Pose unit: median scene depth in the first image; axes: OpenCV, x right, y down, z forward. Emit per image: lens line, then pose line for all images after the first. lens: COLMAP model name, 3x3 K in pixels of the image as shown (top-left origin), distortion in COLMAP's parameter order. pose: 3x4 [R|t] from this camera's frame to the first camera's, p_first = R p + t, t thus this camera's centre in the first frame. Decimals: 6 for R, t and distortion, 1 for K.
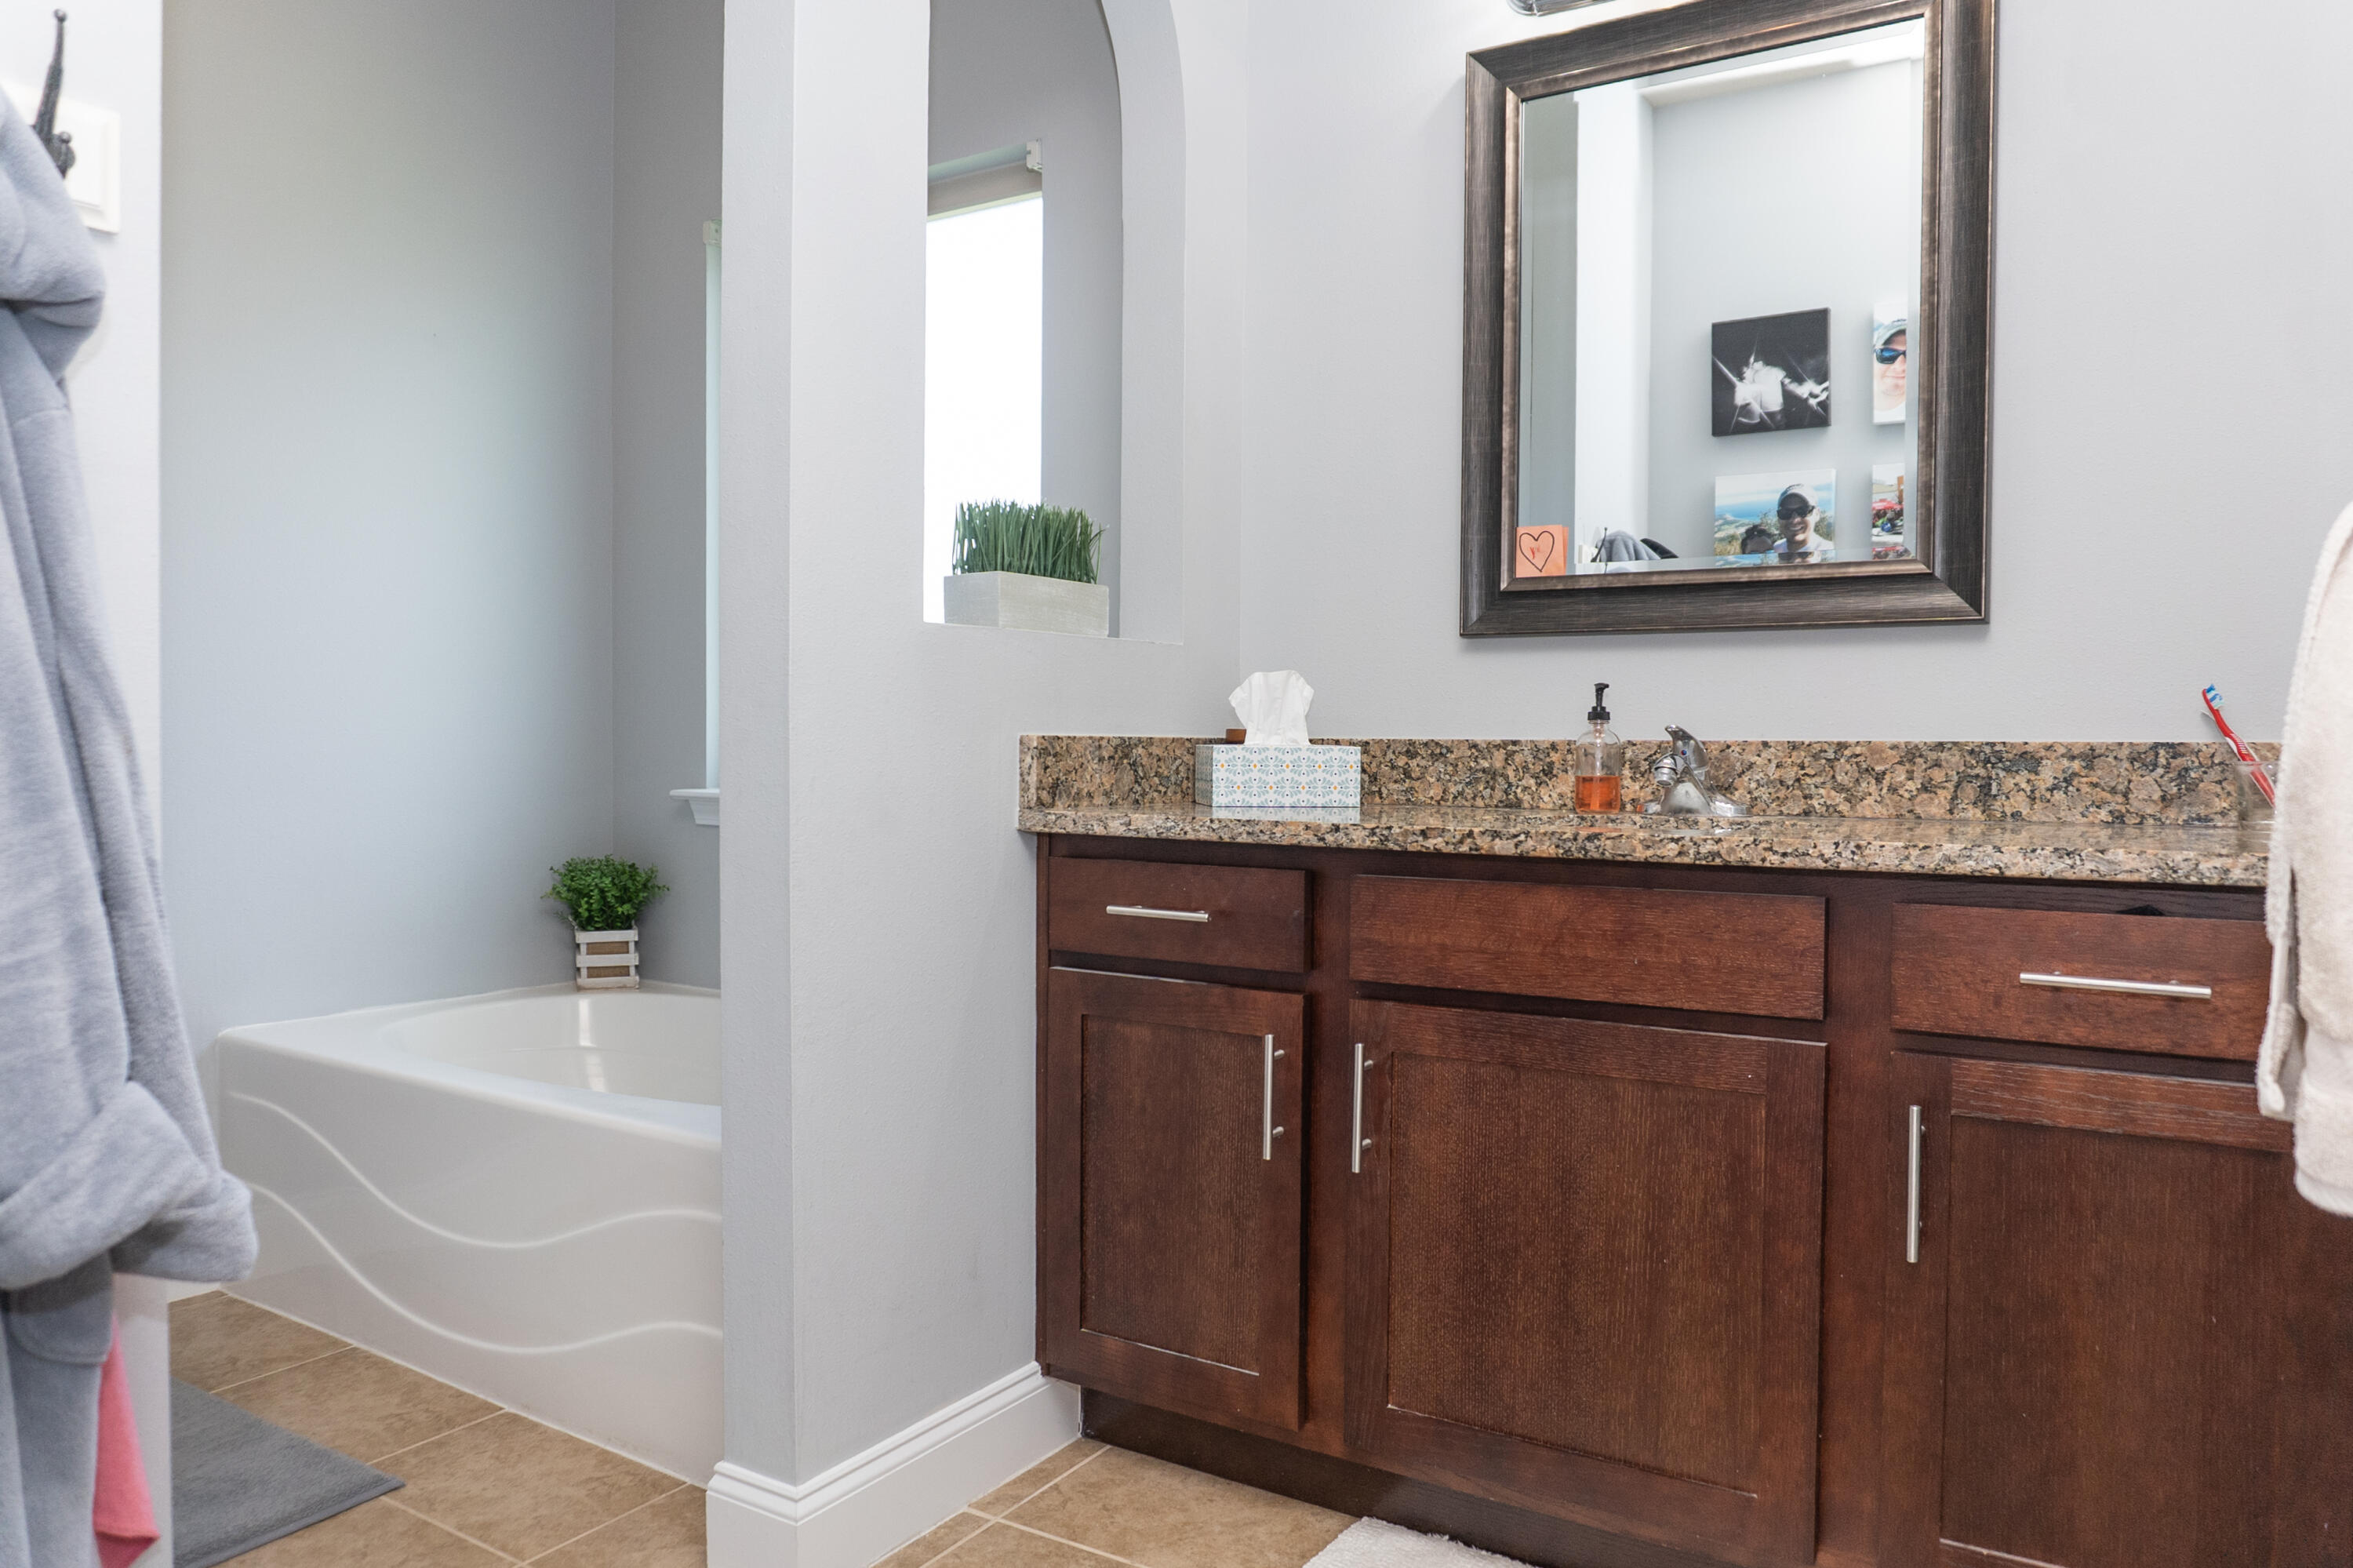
lens RADIAL K [[1569.5, 0, 1176.3], [0, 1569.5, 790.4], [0, 0, 1]] dist [-0.020221, -0.008640]
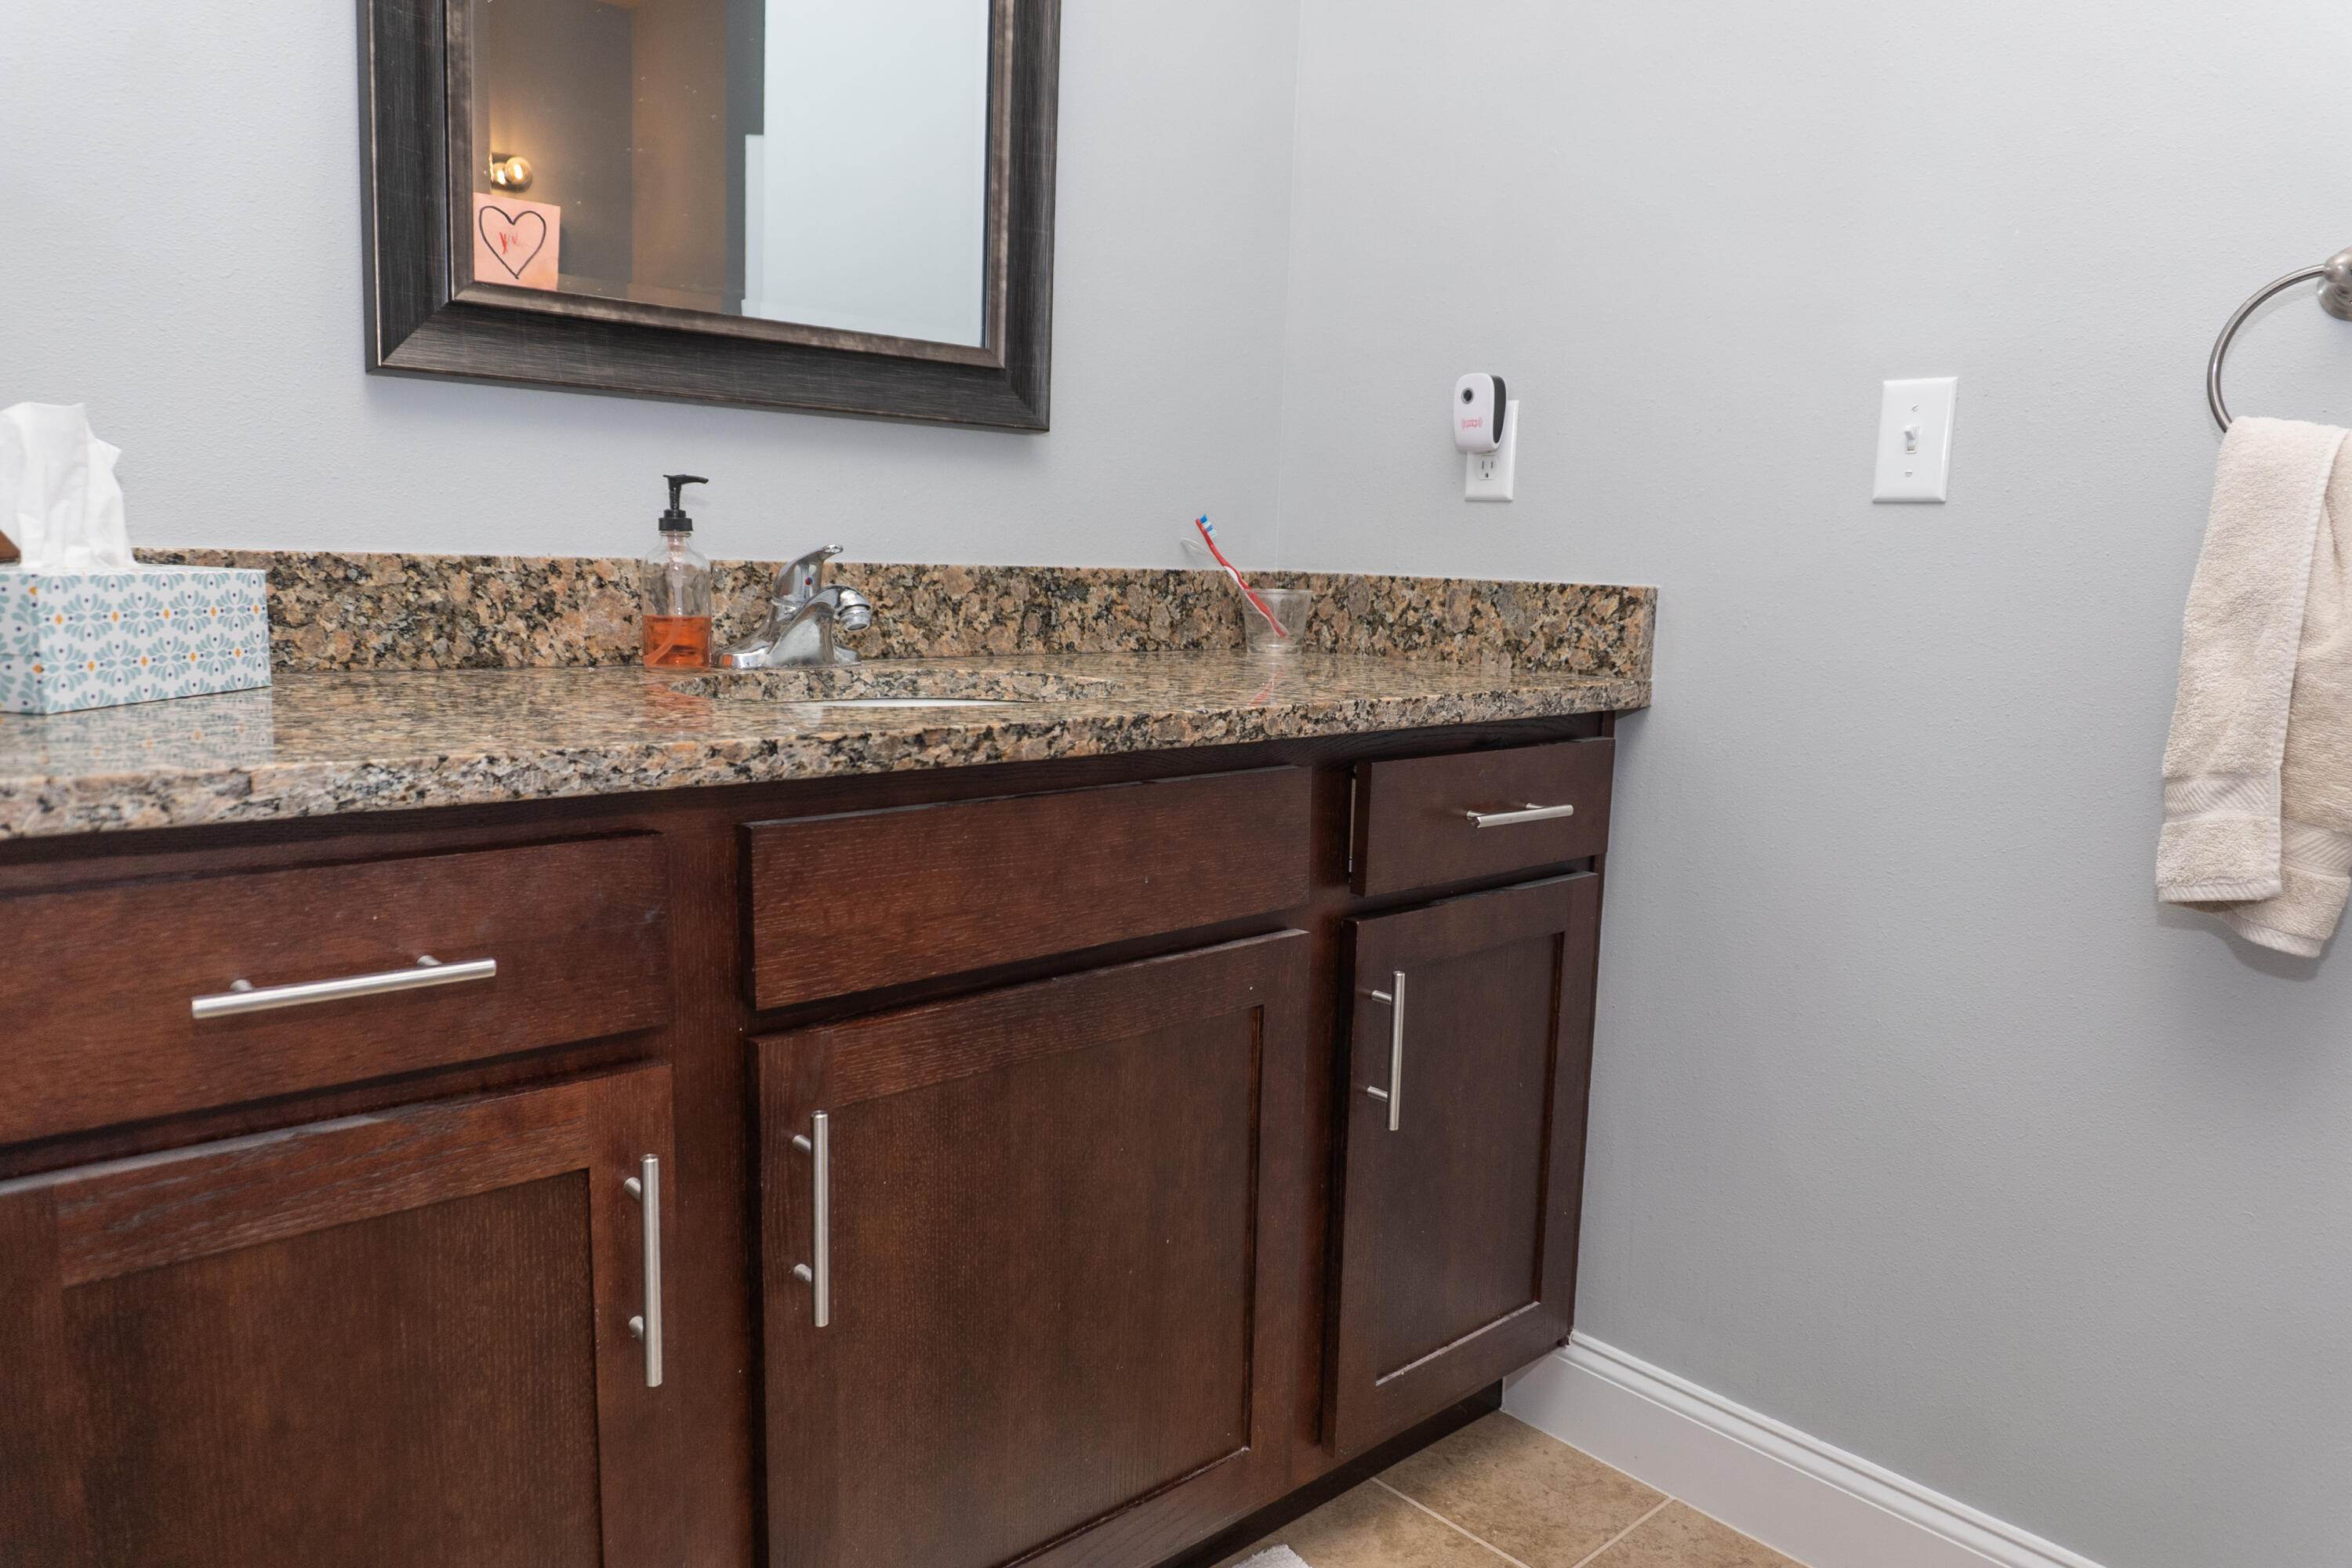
lens RADIAL K [[1568.8, 0, 1175.8], [0, 1568.8, 790.4], [0, 0, 1]] dist [-0.020221, -0.008640]
pose [[0.260208, -0.144039, 0.954748, -0.410470], [-0.003228, 0.988675, 0.150037, -0.045899], [-0.965547, -0.042123, 0.256796, 0.785129]]
